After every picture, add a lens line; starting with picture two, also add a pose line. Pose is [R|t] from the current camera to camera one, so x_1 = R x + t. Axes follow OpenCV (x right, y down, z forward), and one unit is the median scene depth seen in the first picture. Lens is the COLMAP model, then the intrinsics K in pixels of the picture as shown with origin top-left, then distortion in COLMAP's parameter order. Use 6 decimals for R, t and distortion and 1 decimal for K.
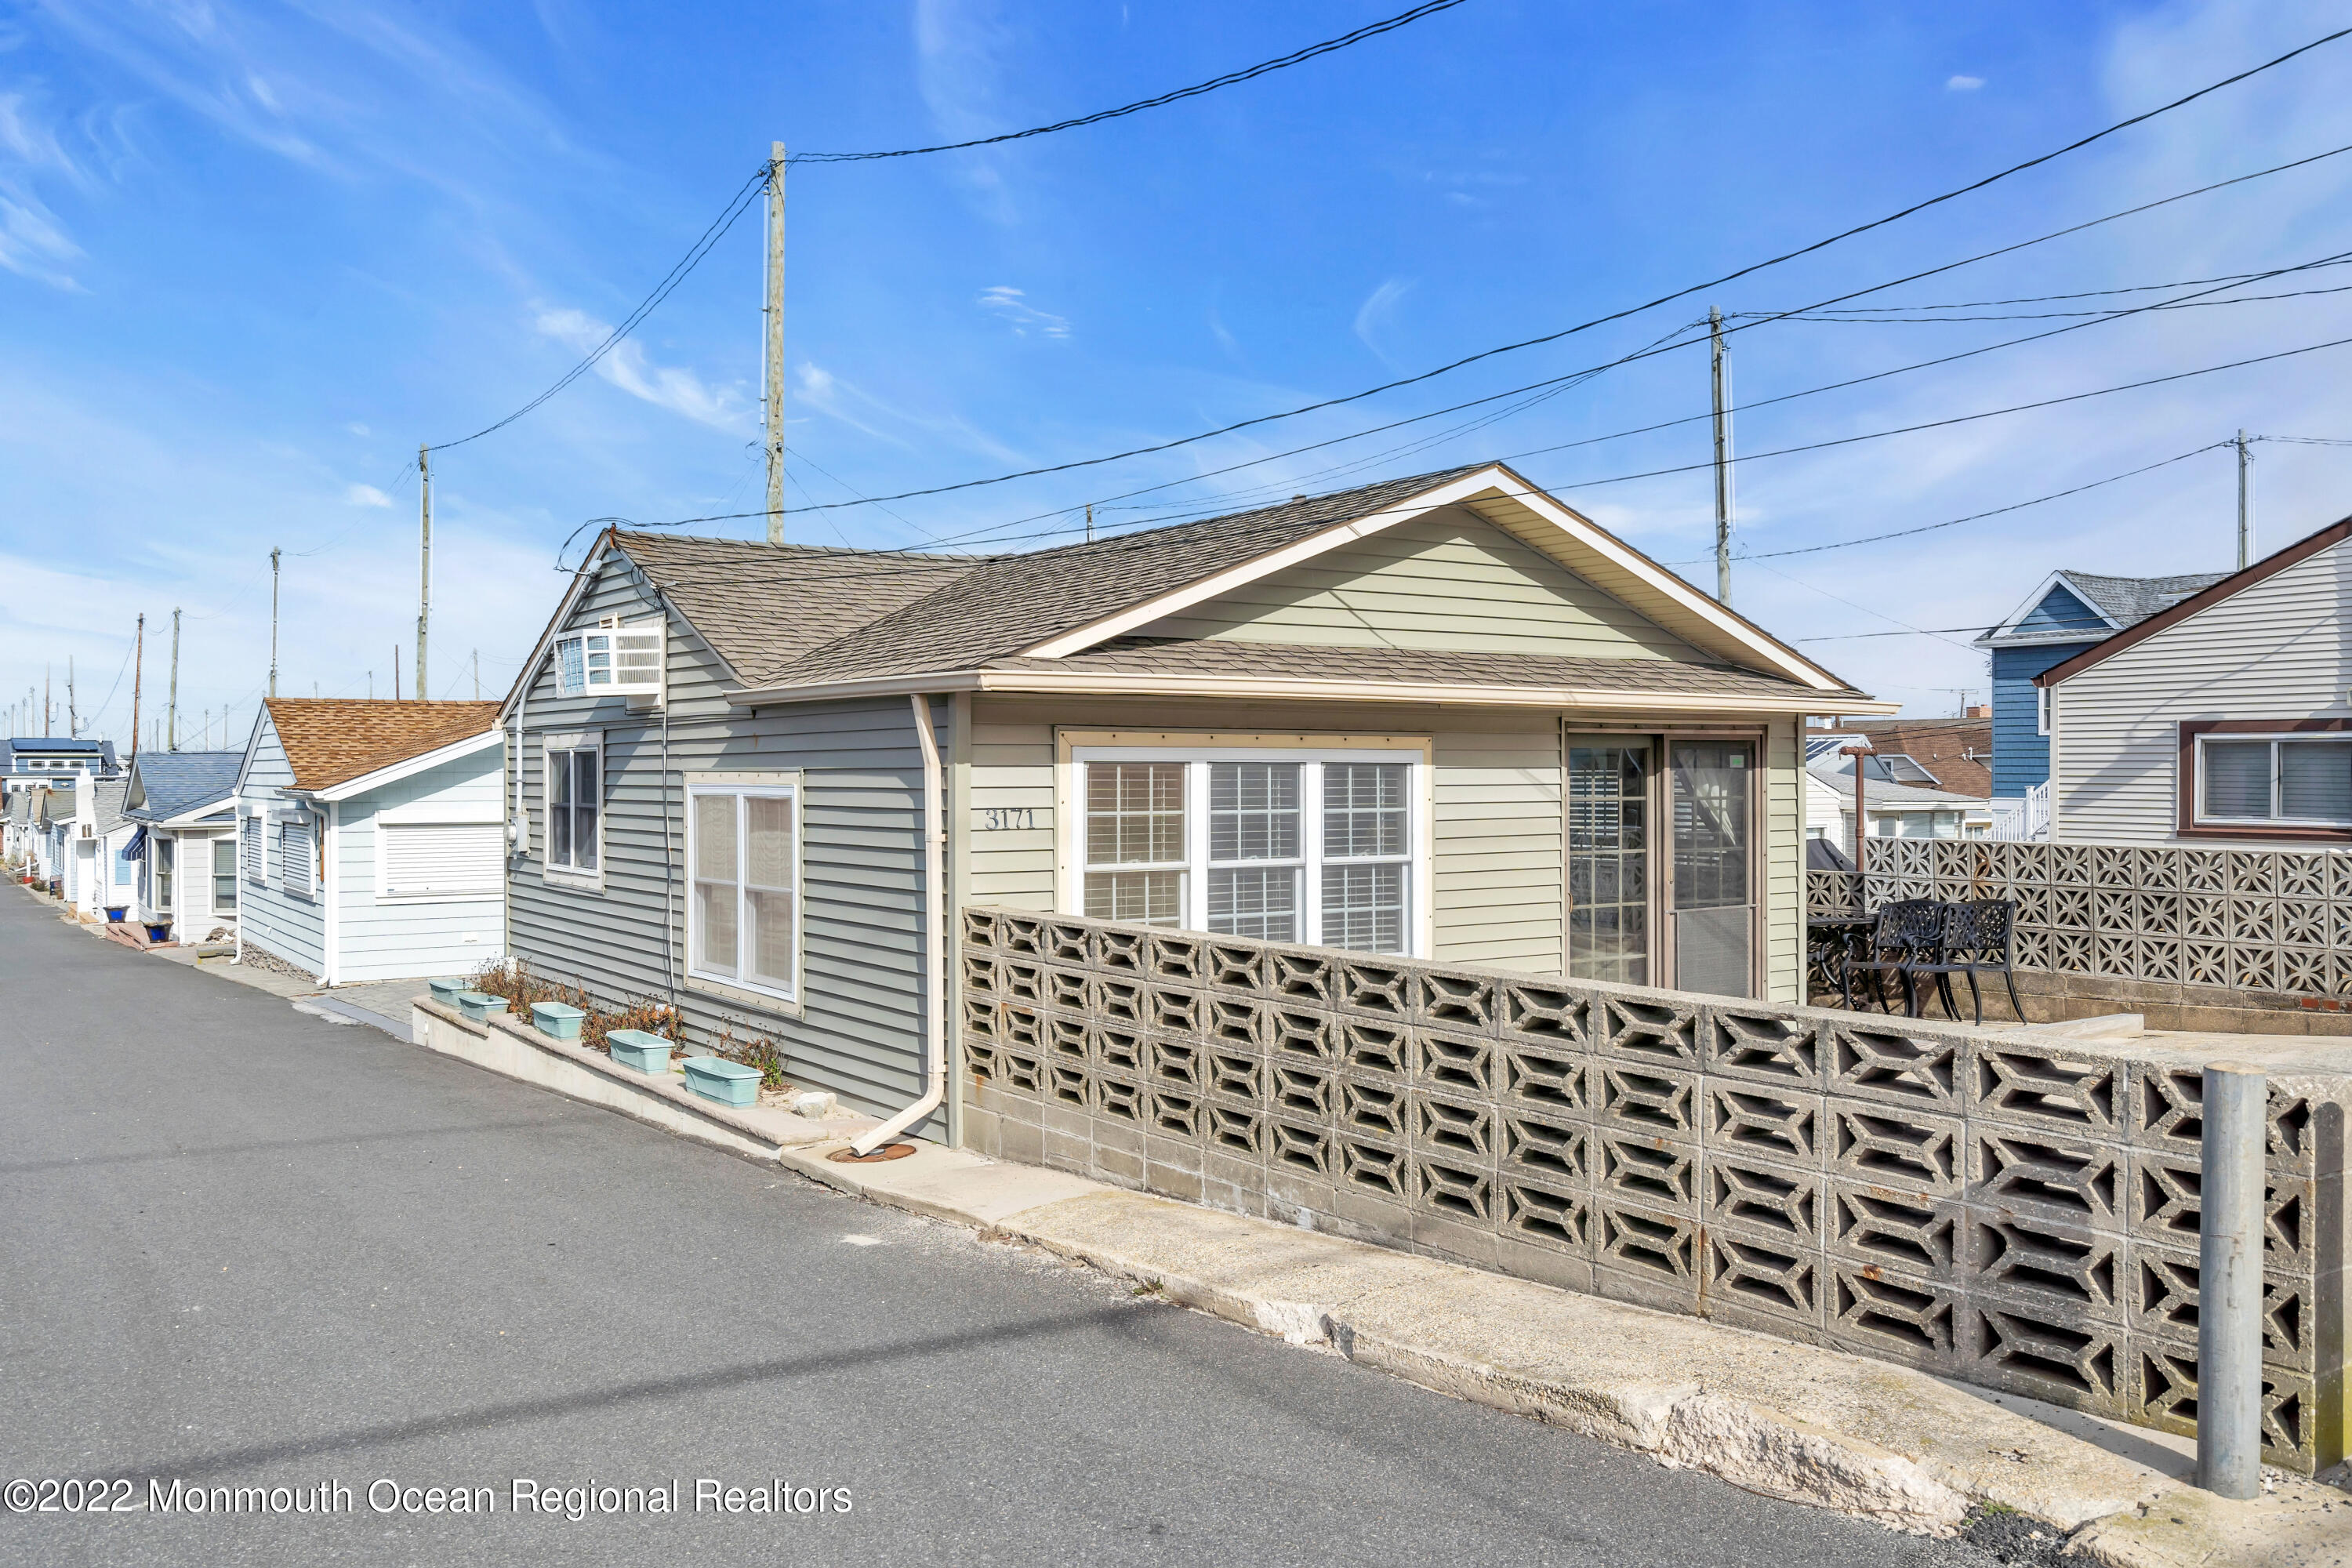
lens RADIAL K [[1920.0, 0, 1172.1], [0, 1920.0, 784.2], [0, 0, 1]] dist [-0.006709, -0.003280]
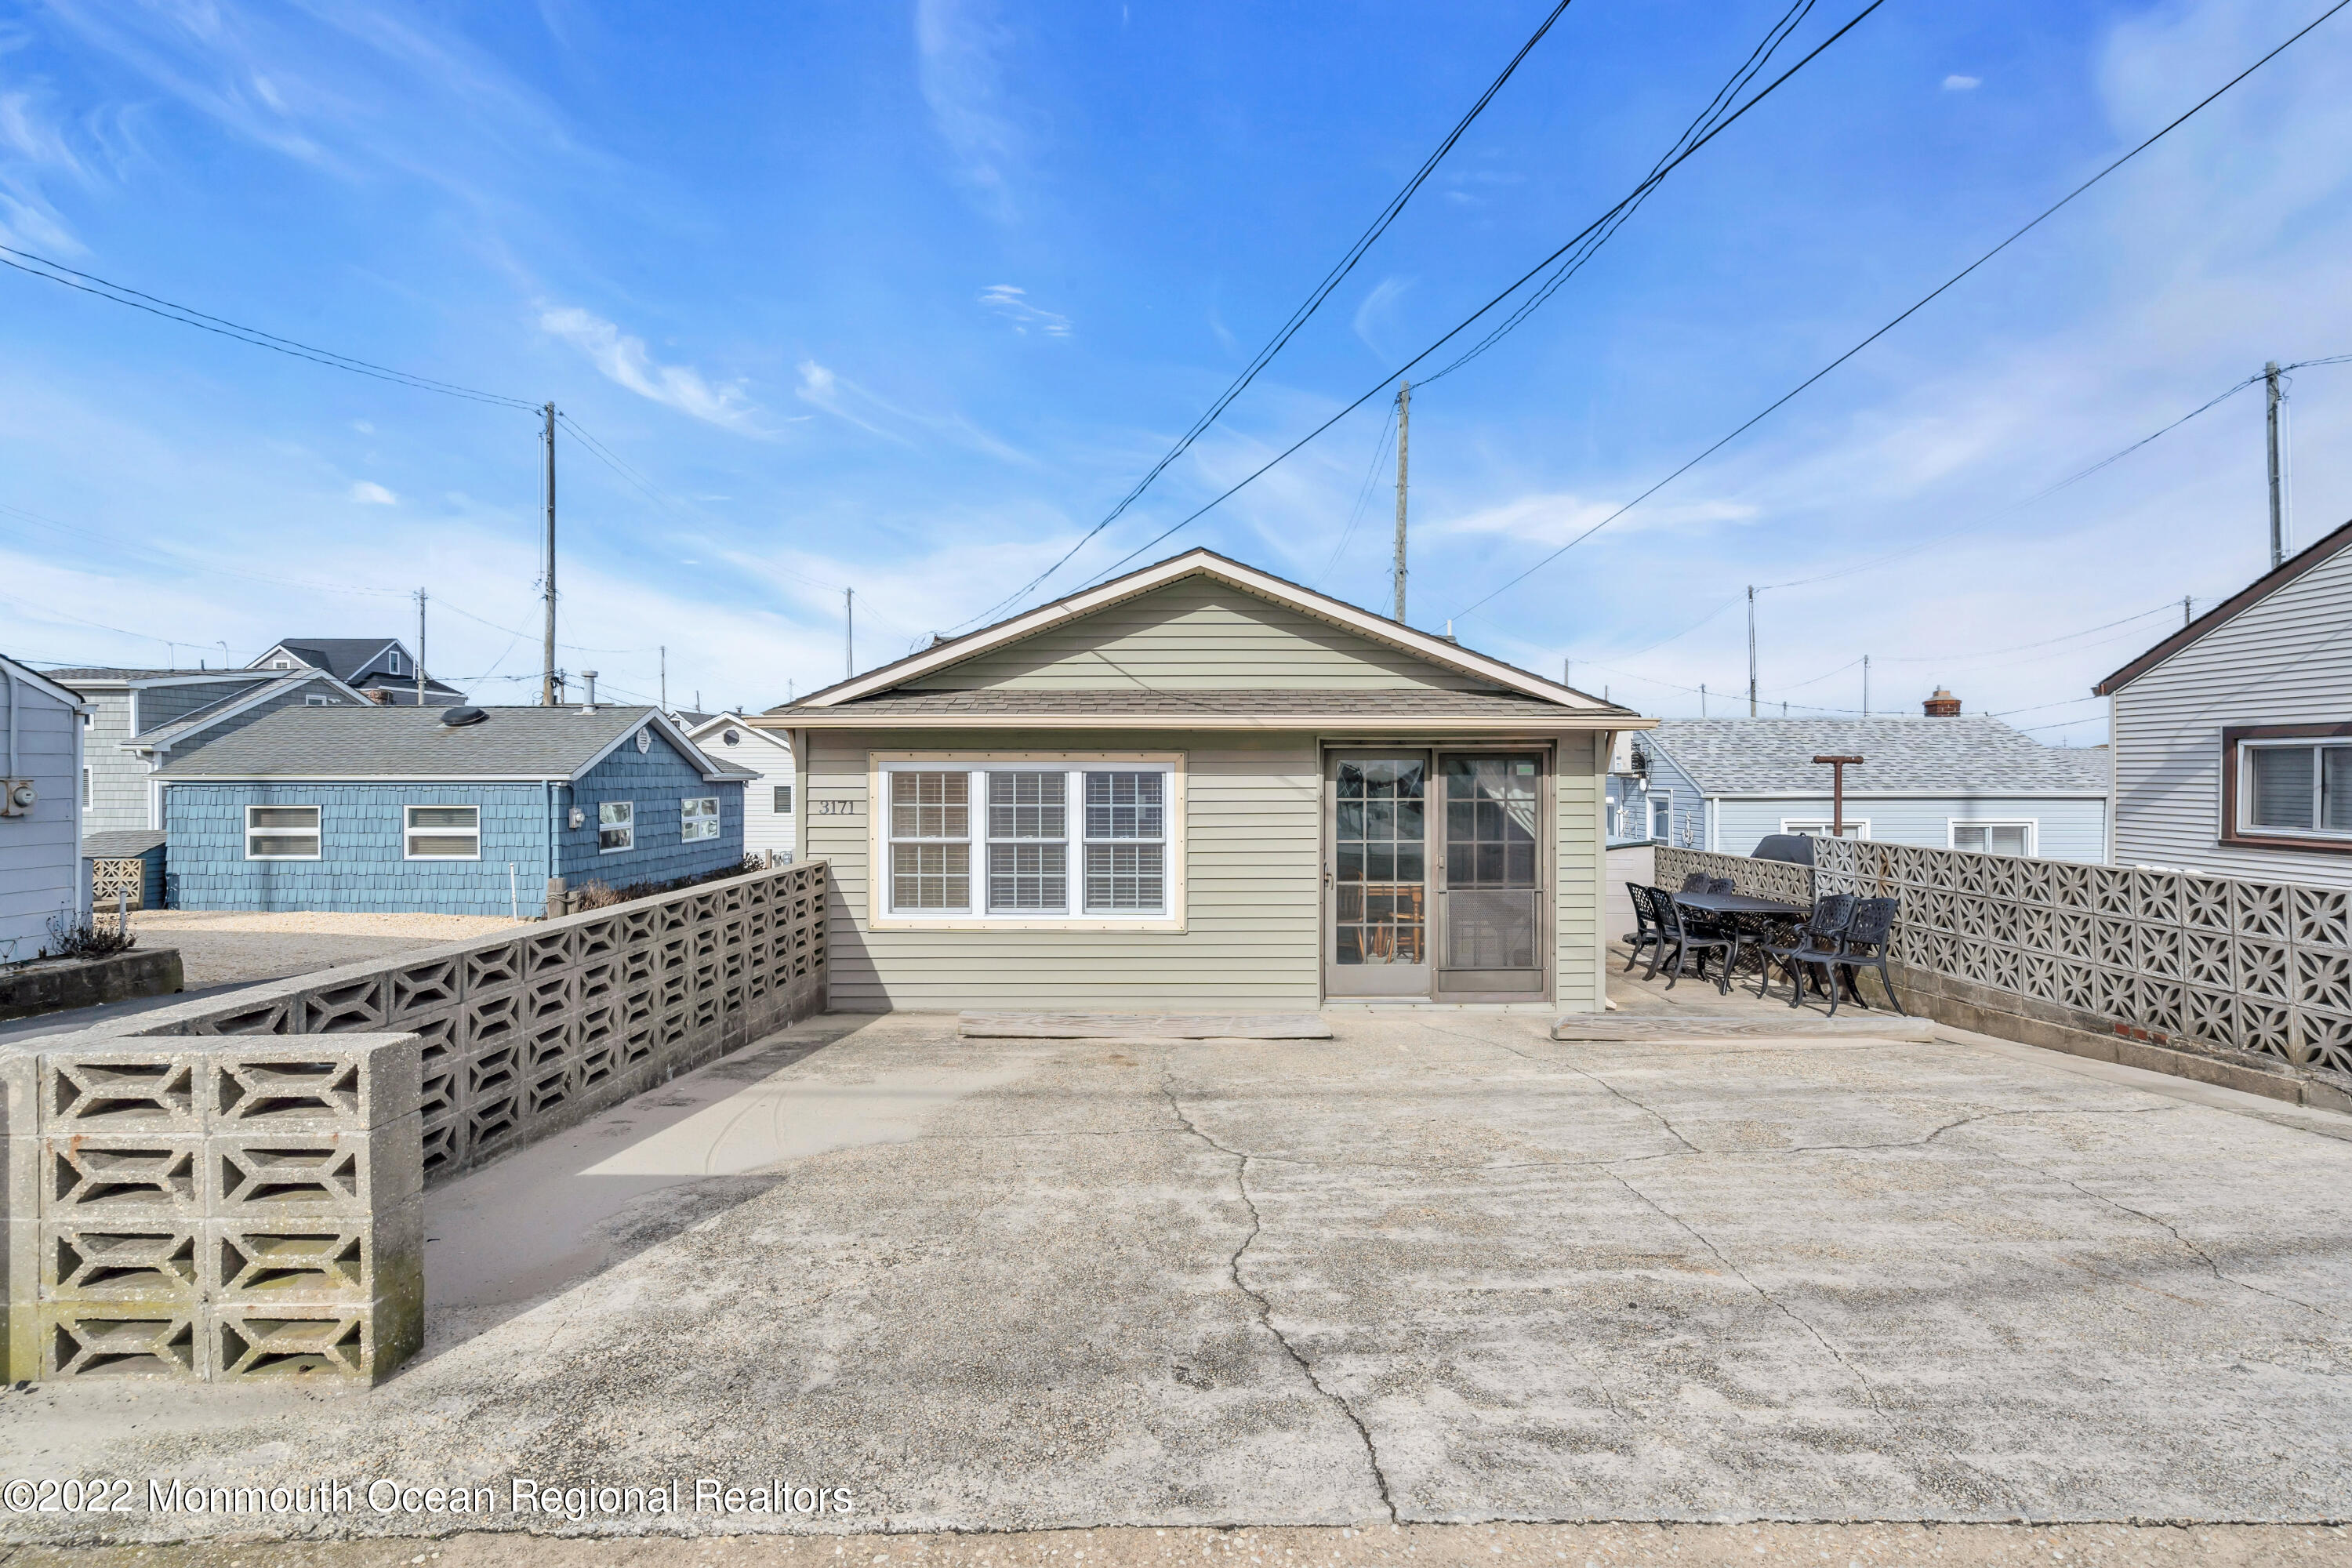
lens RADIAL K [[1171.5, 0, 1179.8], [0, 1171.5, 775.4], [0, 0, 1]] dist [-0.002730, -0.000065]
pose [[0.829095, 0.002902, -0.559100, 0.574054], [-0.004392, 0.999989, -0.001323, -0.007055], [0.559091, 0.003552, 0.829099, 0.291986]]
